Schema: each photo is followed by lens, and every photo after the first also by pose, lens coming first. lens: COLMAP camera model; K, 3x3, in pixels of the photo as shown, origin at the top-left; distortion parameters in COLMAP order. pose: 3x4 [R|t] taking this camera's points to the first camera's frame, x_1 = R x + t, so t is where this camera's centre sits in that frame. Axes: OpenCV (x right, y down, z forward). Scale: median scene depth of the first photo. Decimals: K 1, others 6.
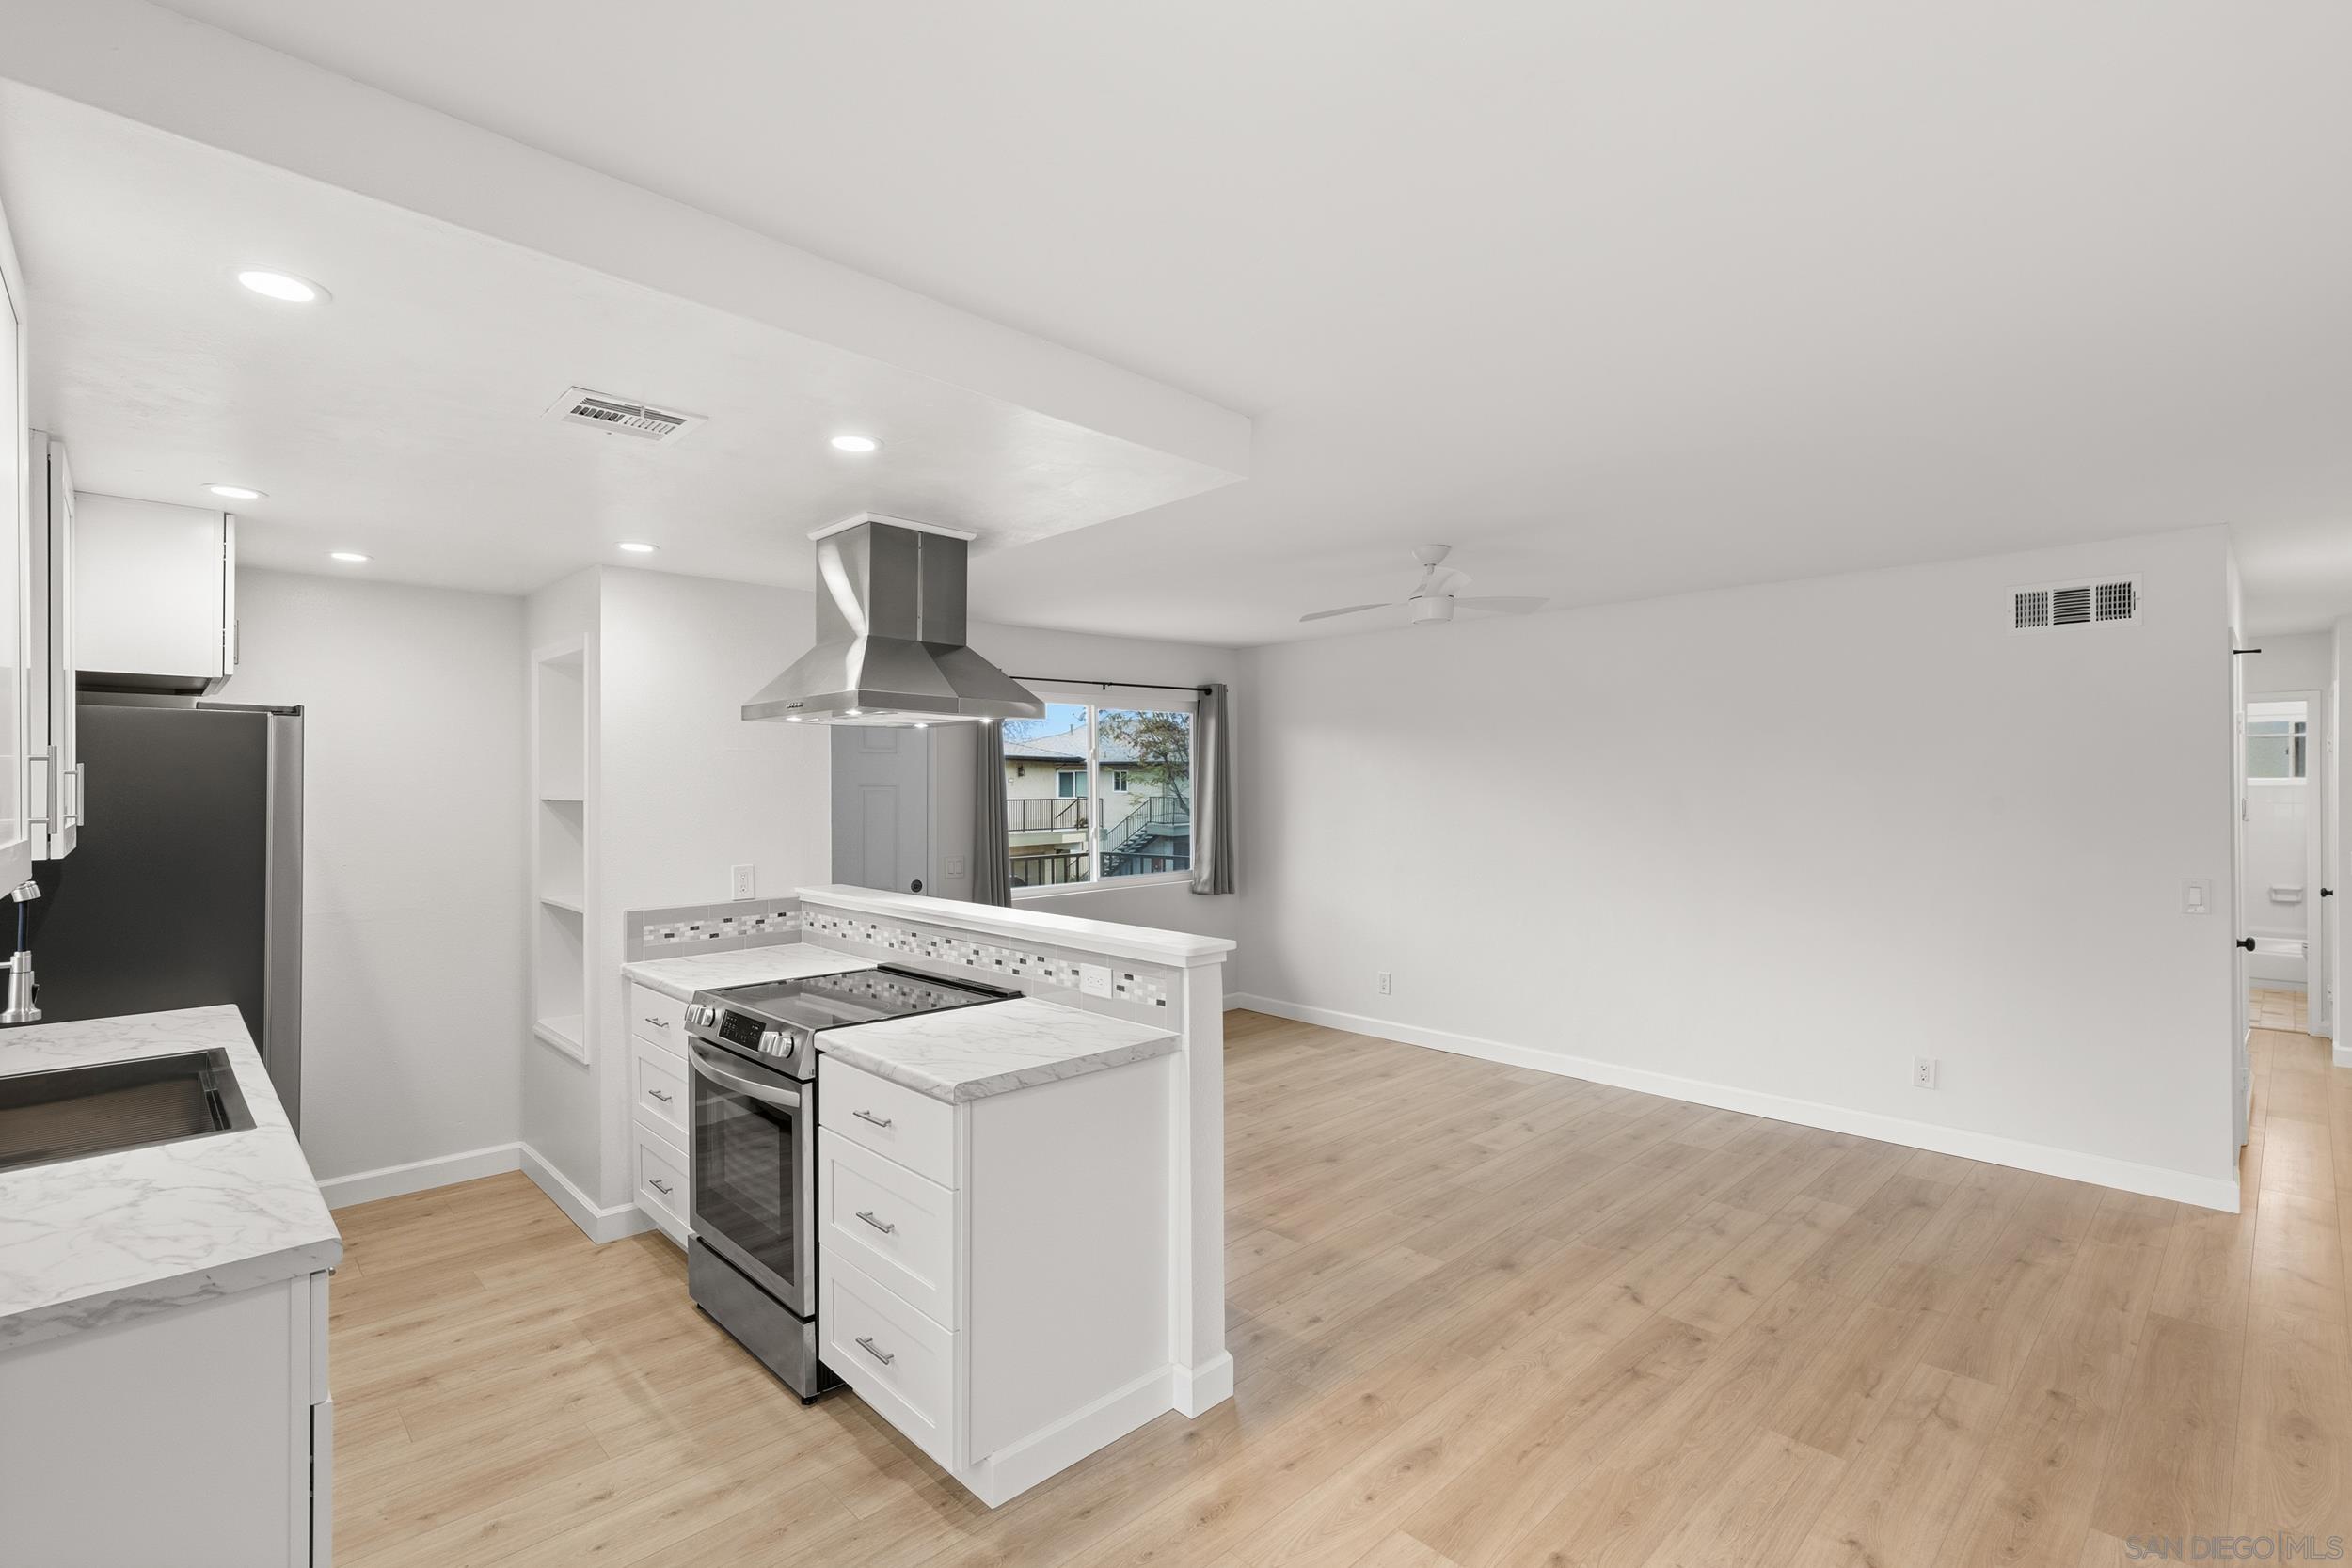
lens RADIAL K [[1068.3, 0, 1174.2], [0, 1068.3, 779.1], [0, 0, 1]] dist [0.007215, -0.002204]
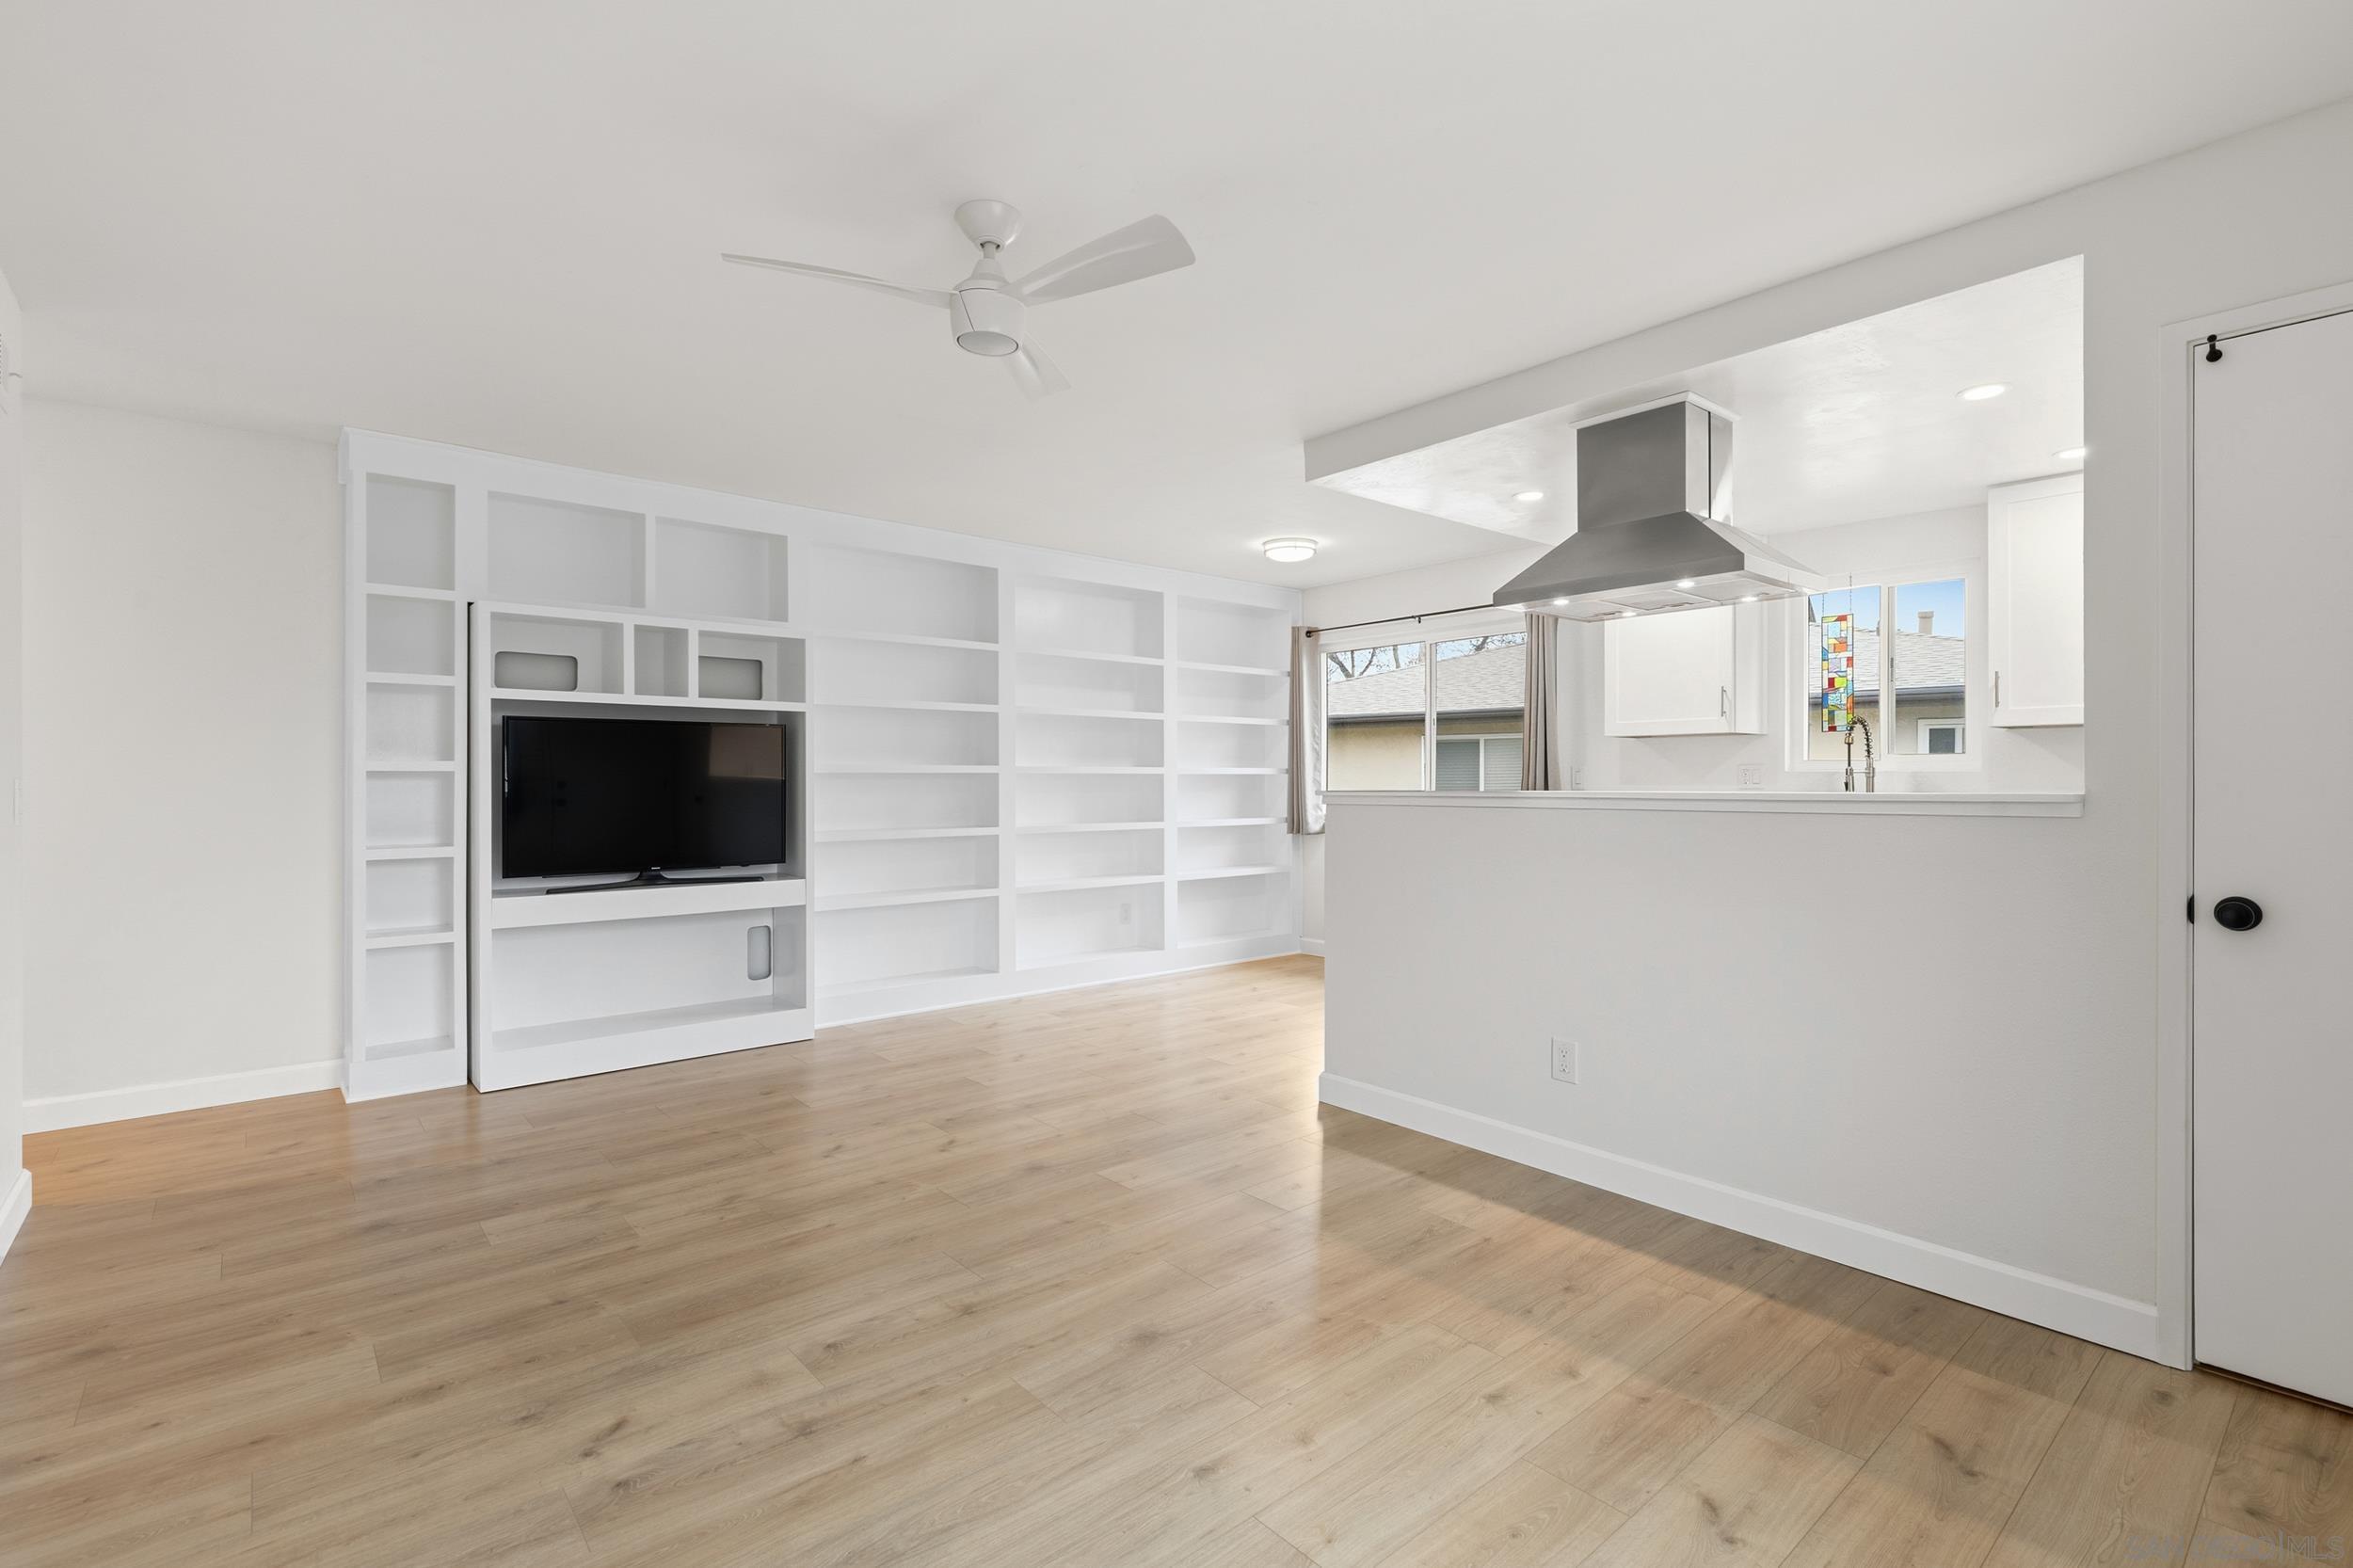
lens RADIAL K [[1068.9, 0, 1183.7], [0, 1068.9, 790.4], [0, 0, 1]] dist [0.007215, -0.002204]
pose [[-0.998691, 0.001980, 0.051119, 0.123040], [0.002233, 0.999986, 0.004897, 0.108103], [-0.051108, 0.005004, -0.998681, 1.837212]]
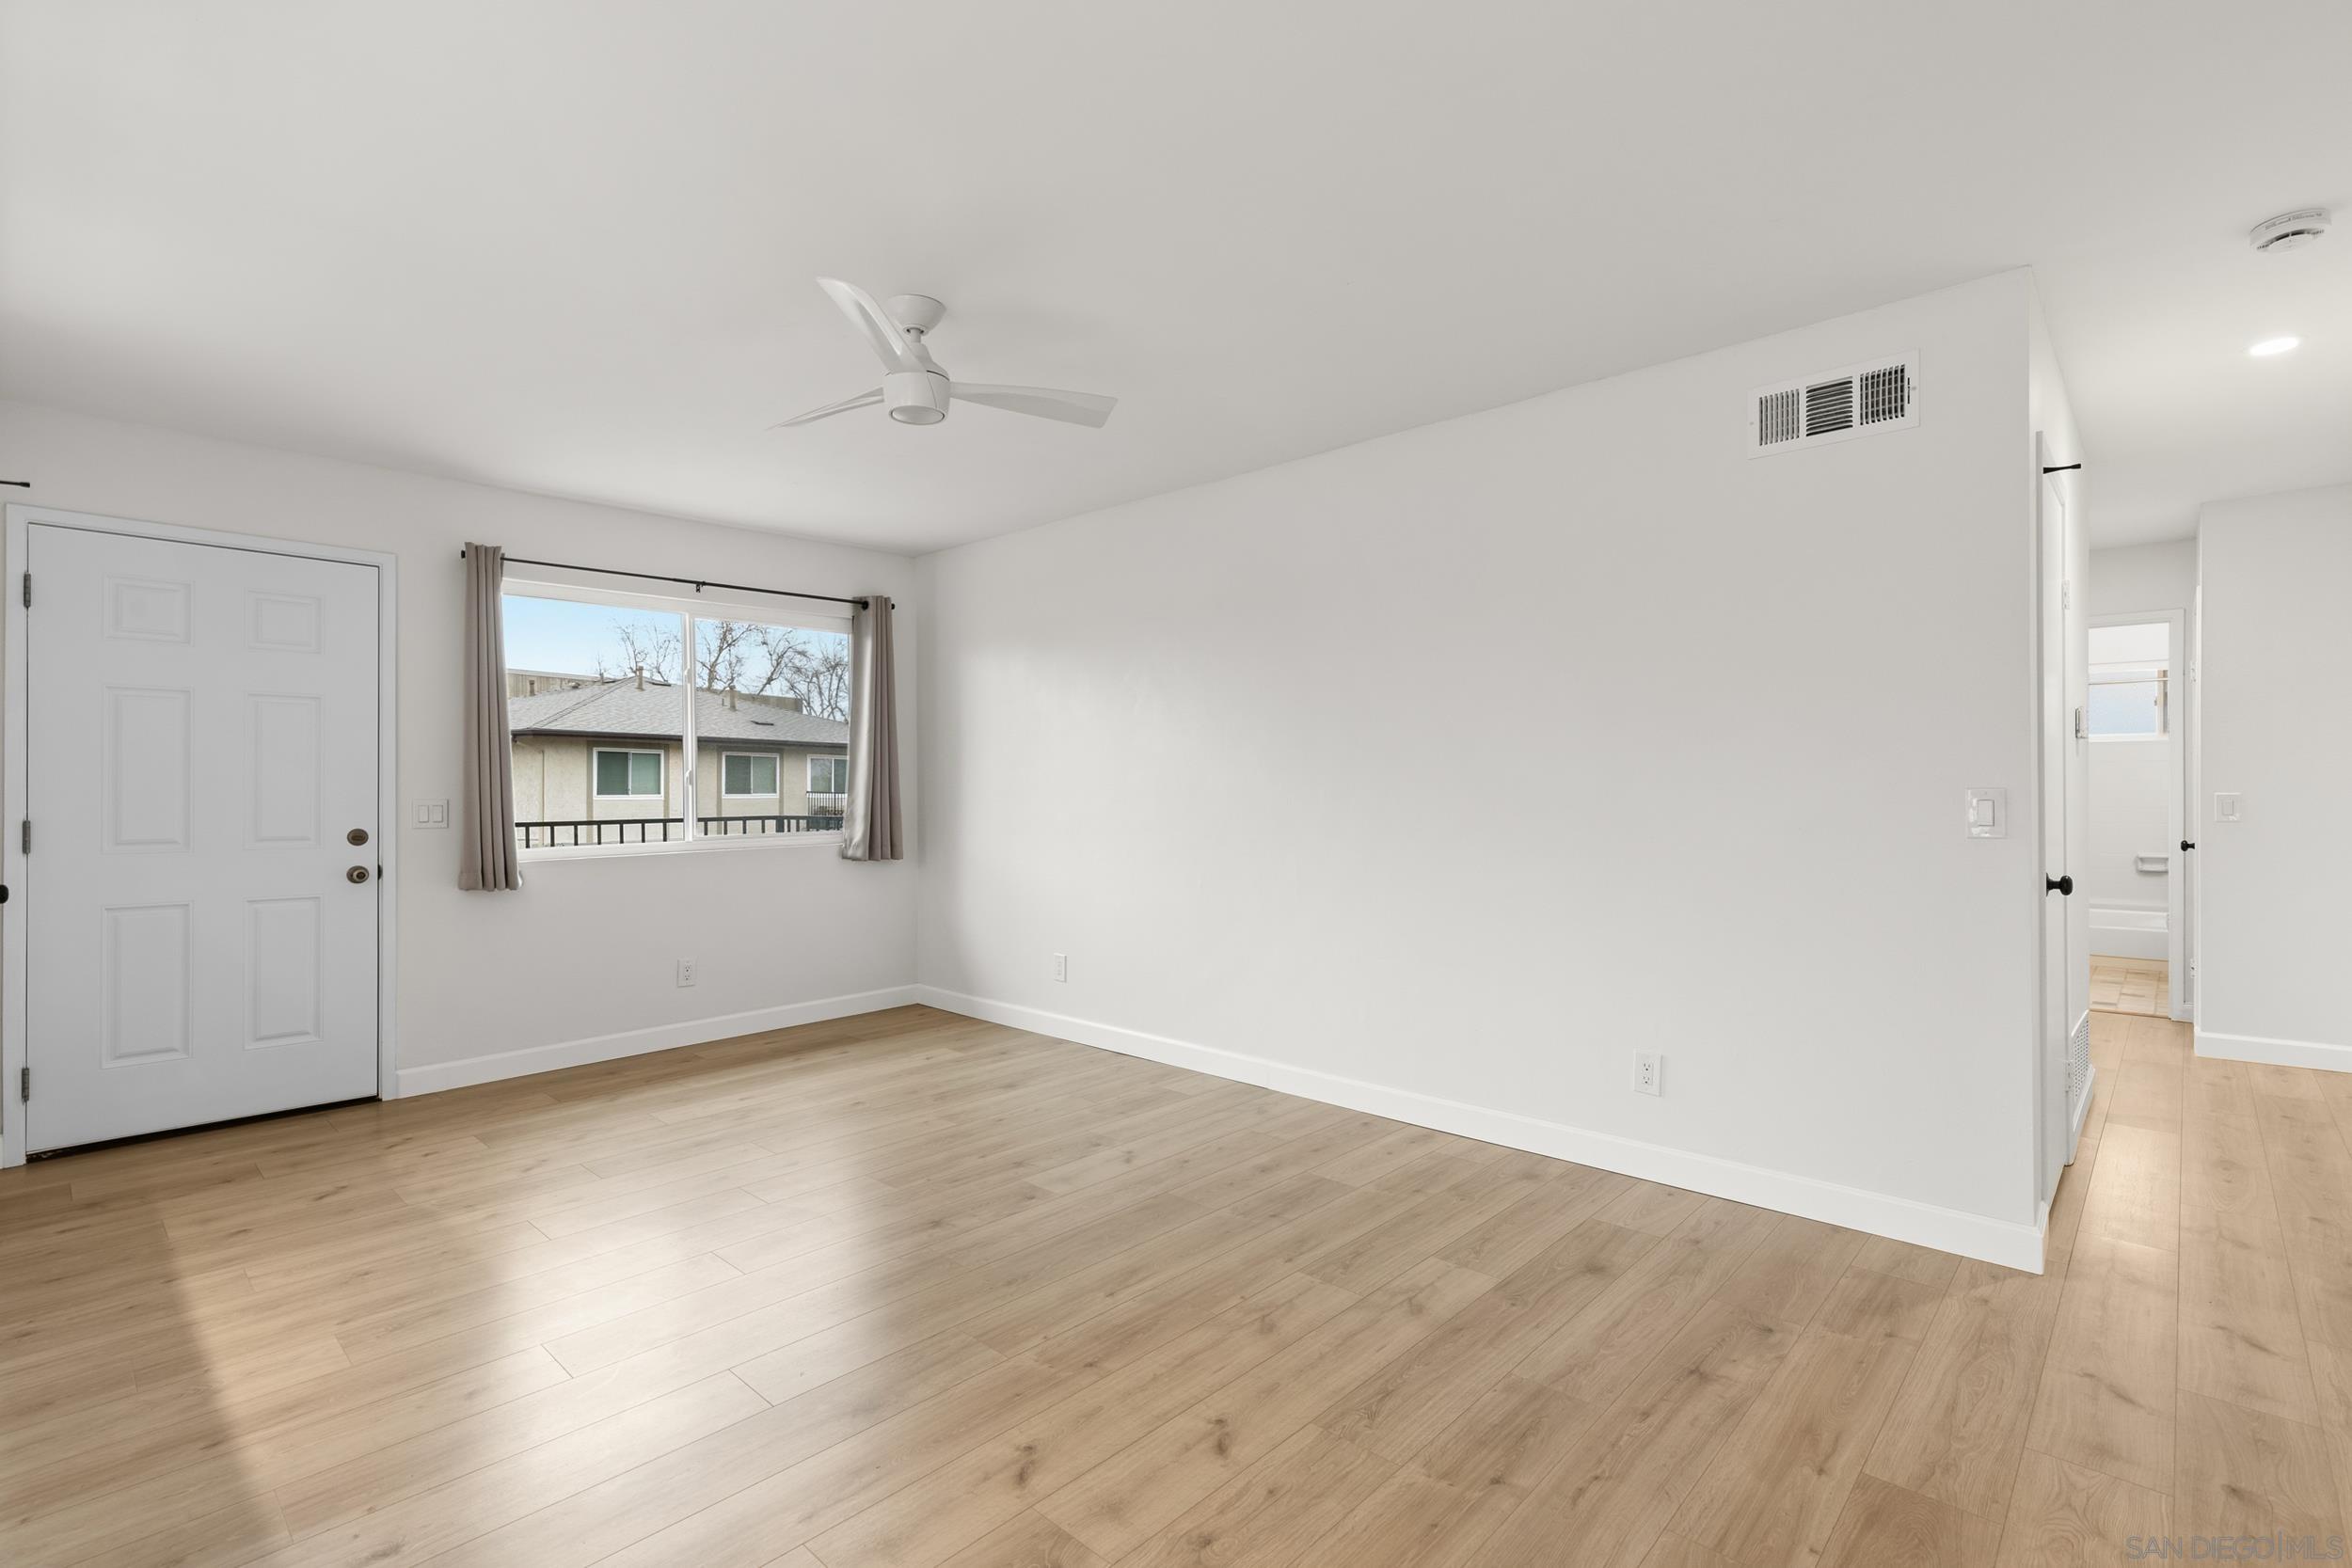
lens RADIAL K [[1068.3, 0, 1179.9], [0, 1068.3, 788.3], [0, 0, 1]] dist [0.007215, -0.002204]
pose [[0.998510, 0.000163, 0.054573, 0.429901], [-0.000439, 0.999987, 0.005045, 0.096991], [-0.054572, -0.005061, 0.998497, 0.369694]]
